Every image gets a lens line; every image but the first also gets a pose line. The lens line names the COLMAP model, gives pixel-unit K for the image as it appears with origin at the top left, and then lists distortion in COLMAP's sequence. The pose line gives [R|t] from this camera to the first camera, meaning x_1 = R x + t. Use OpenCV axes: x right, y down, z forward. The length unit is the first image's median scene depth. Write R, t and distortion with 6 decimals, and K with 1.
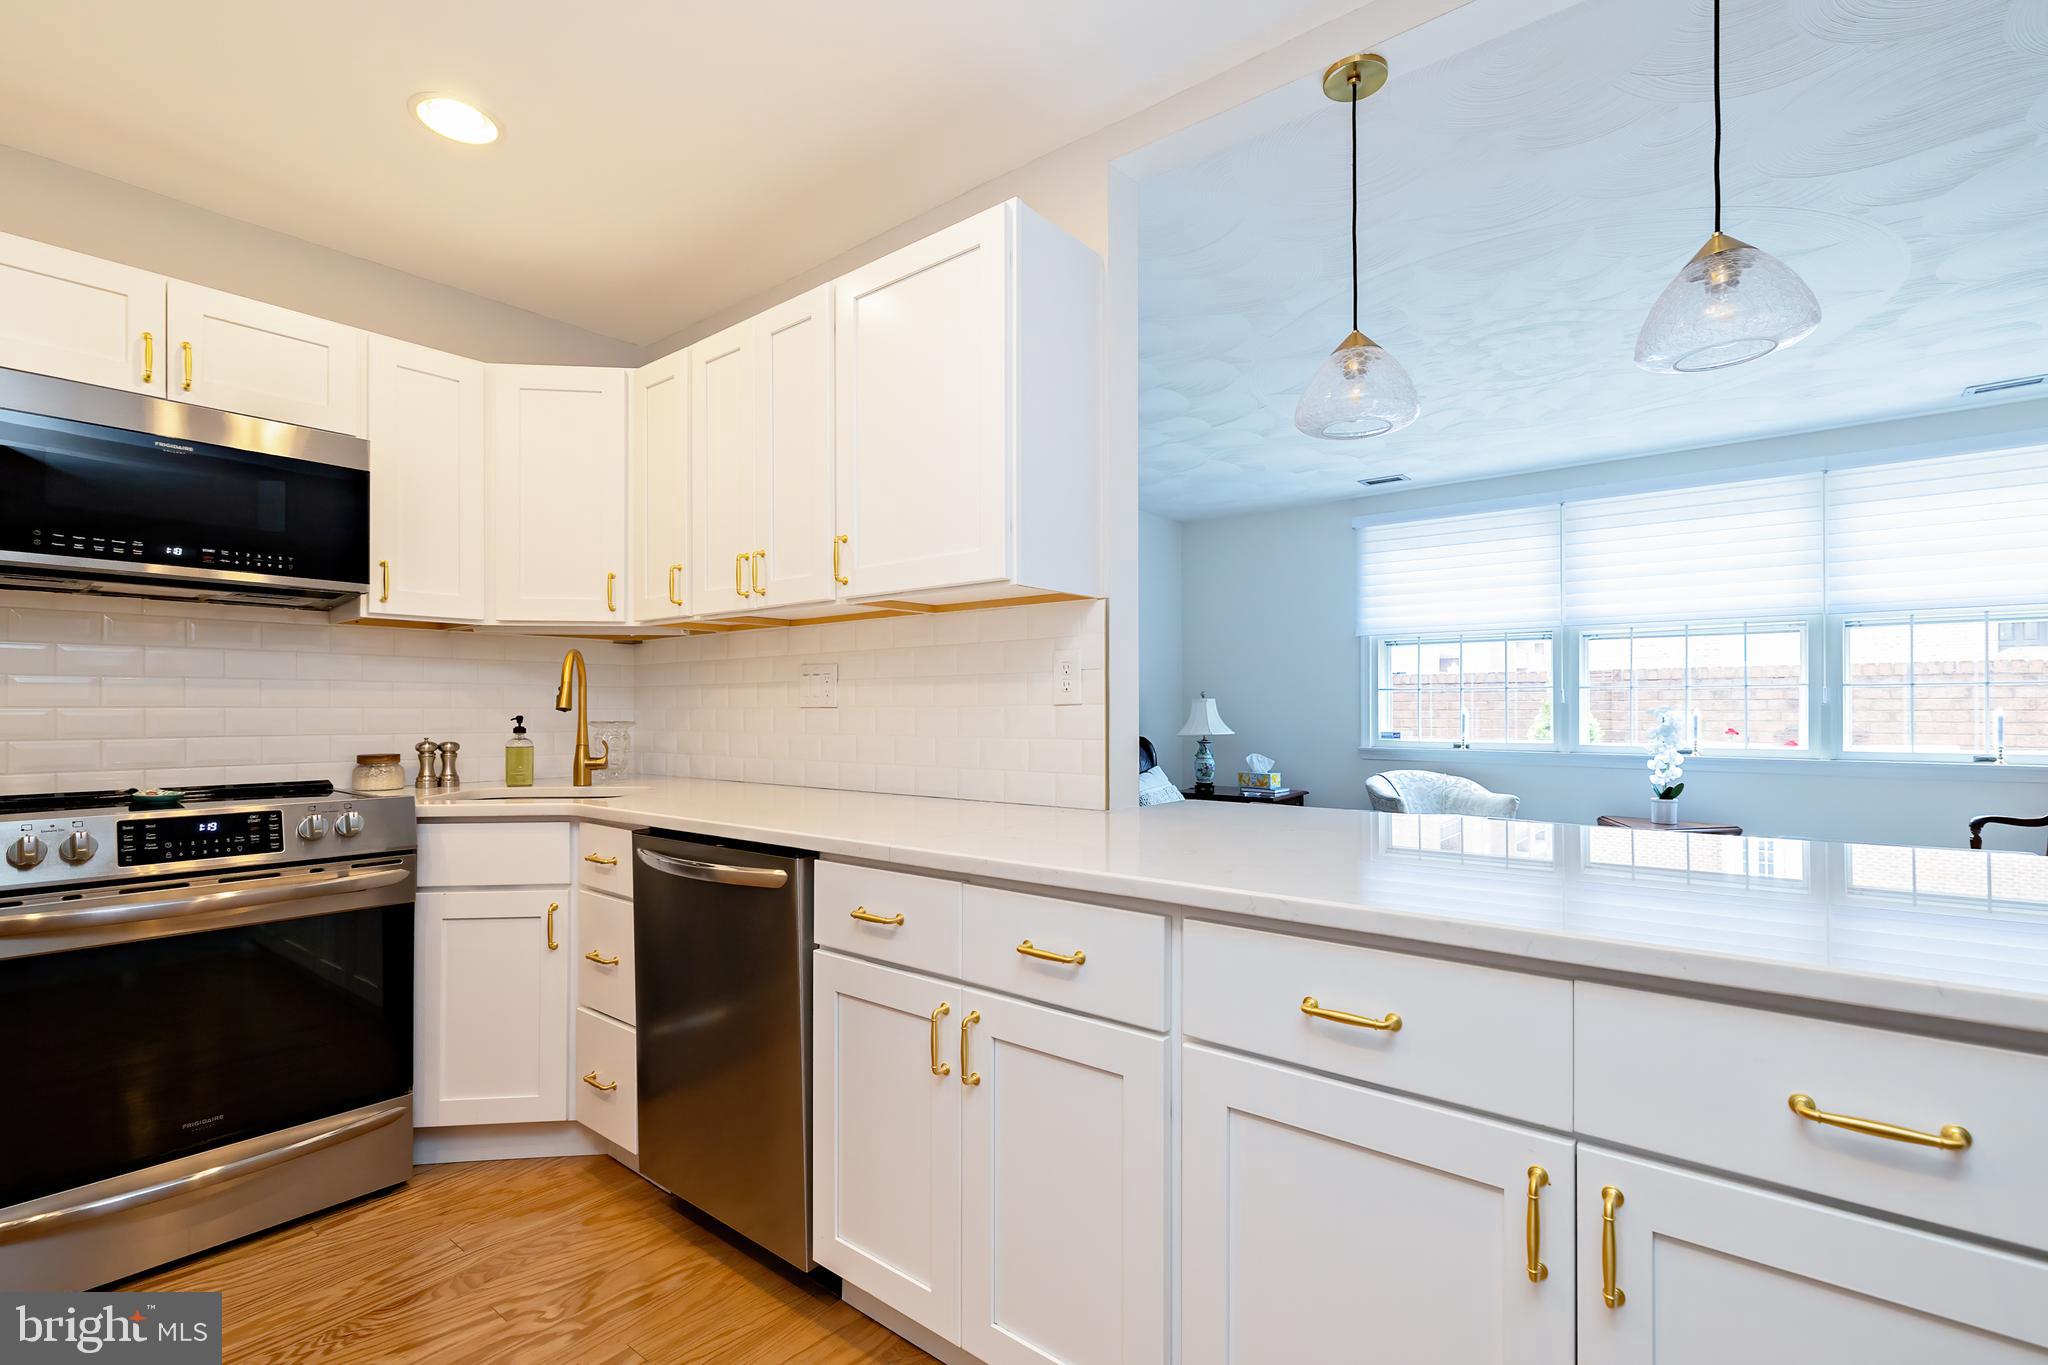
lens RADIAL K [[925.8, 0, 1058.3], [0, 925.8, 697.2], [0, 0, 1]] dist [-0.008014, 0.001993]
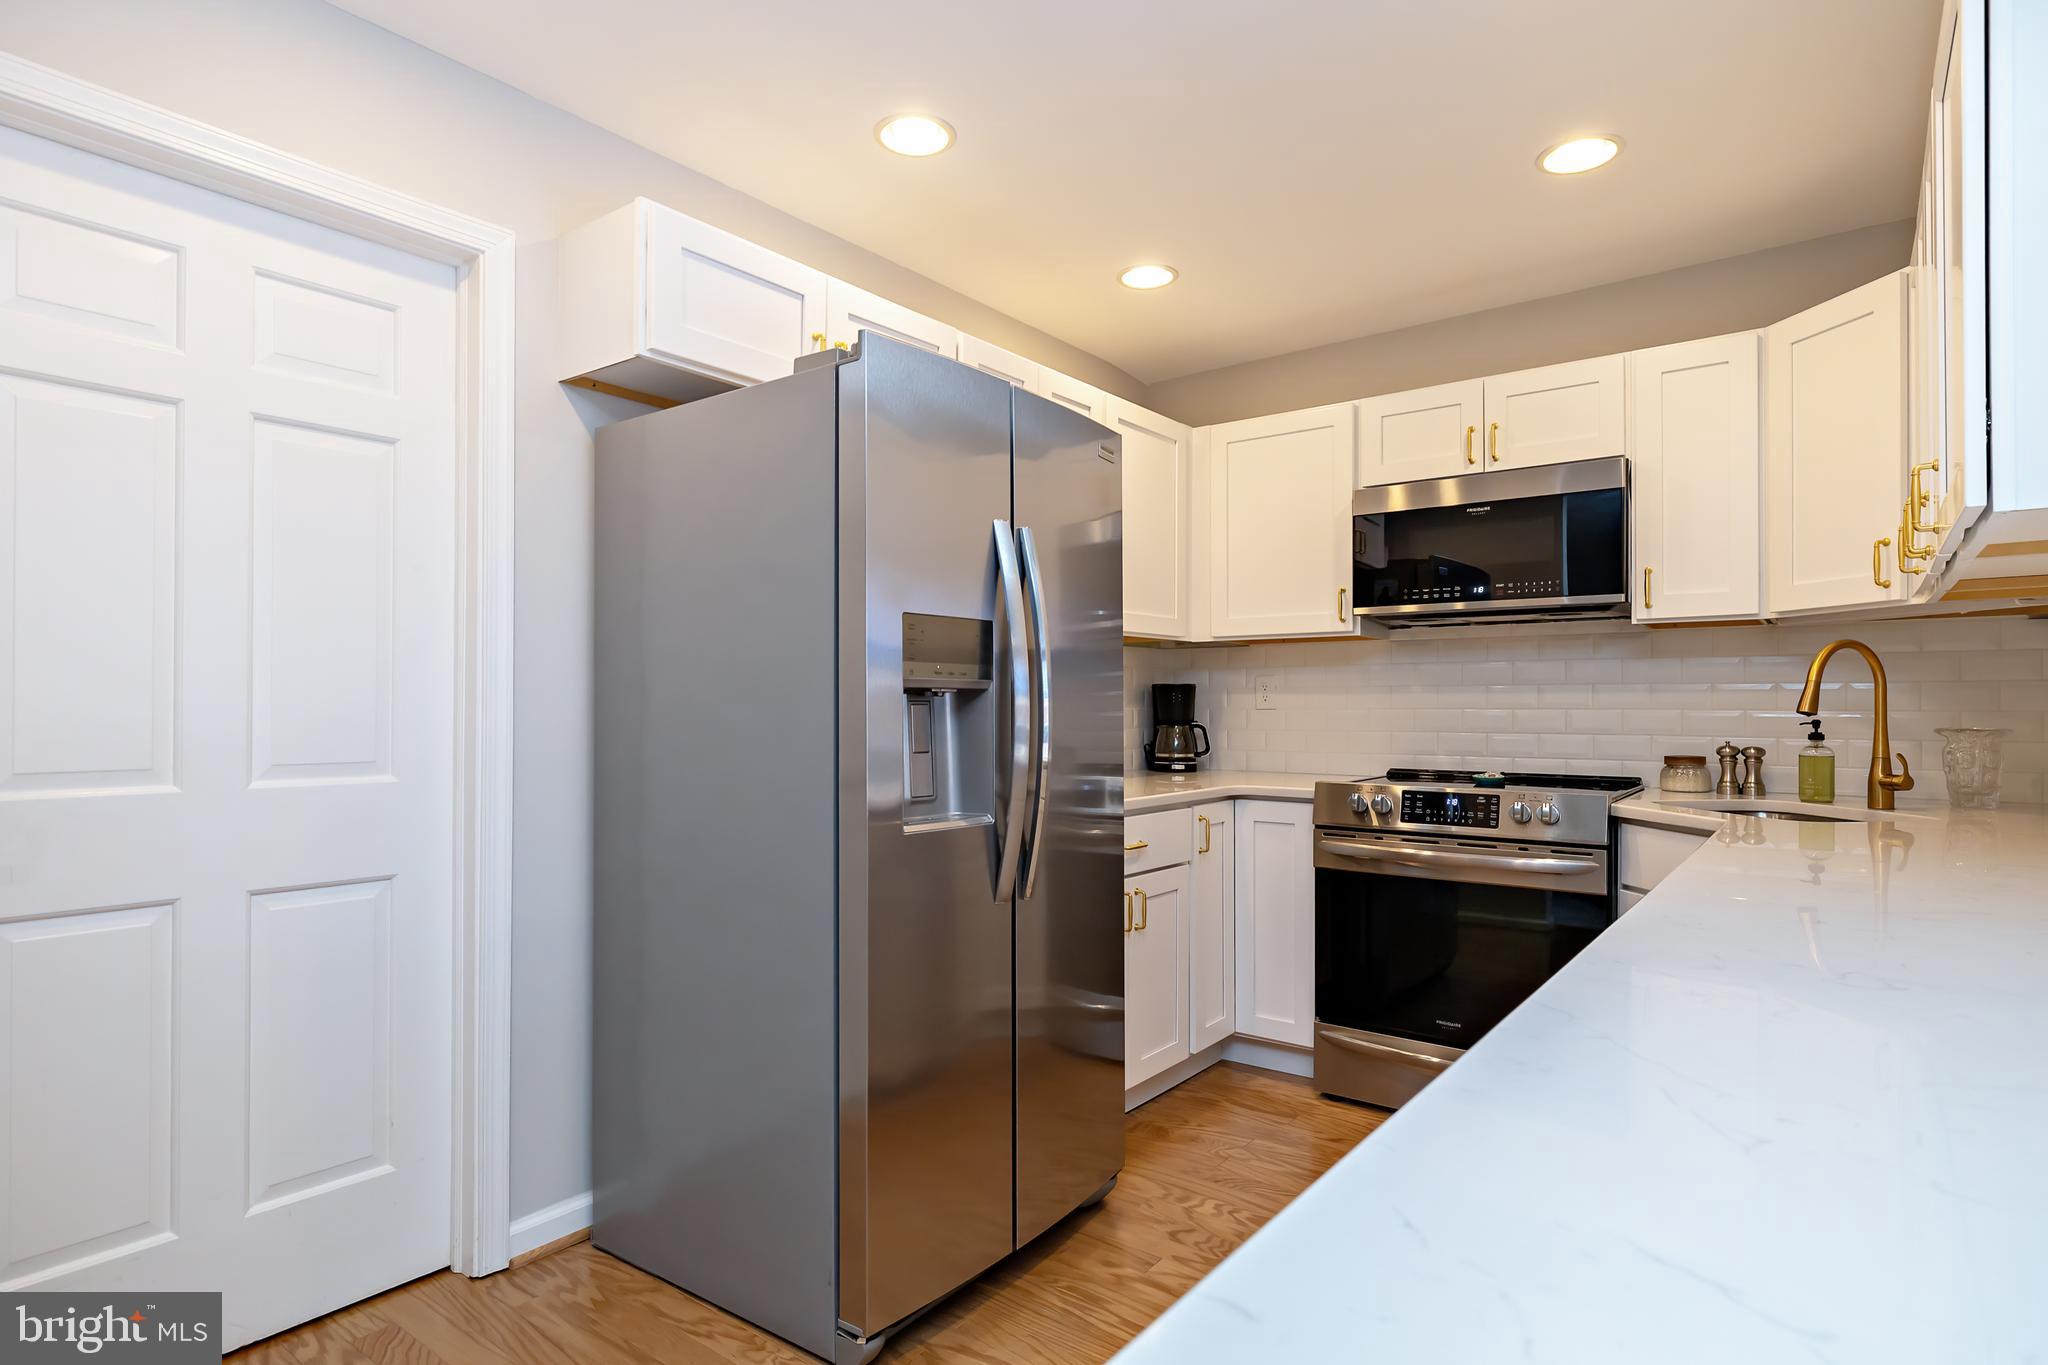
lens RADIAL K [[1054.5, 0, 1018.0], [0, 1054.5, 697.6], [0, 0, 1]] dist [-0.014514, 0.001544]
pose [[-0.000084, -0.006814, -0.999977, 0.446790], [0.013393, 0.999887, -0.006814, -0.004397], [0.999910, -0.013393, 0.000007, 0.296248]]
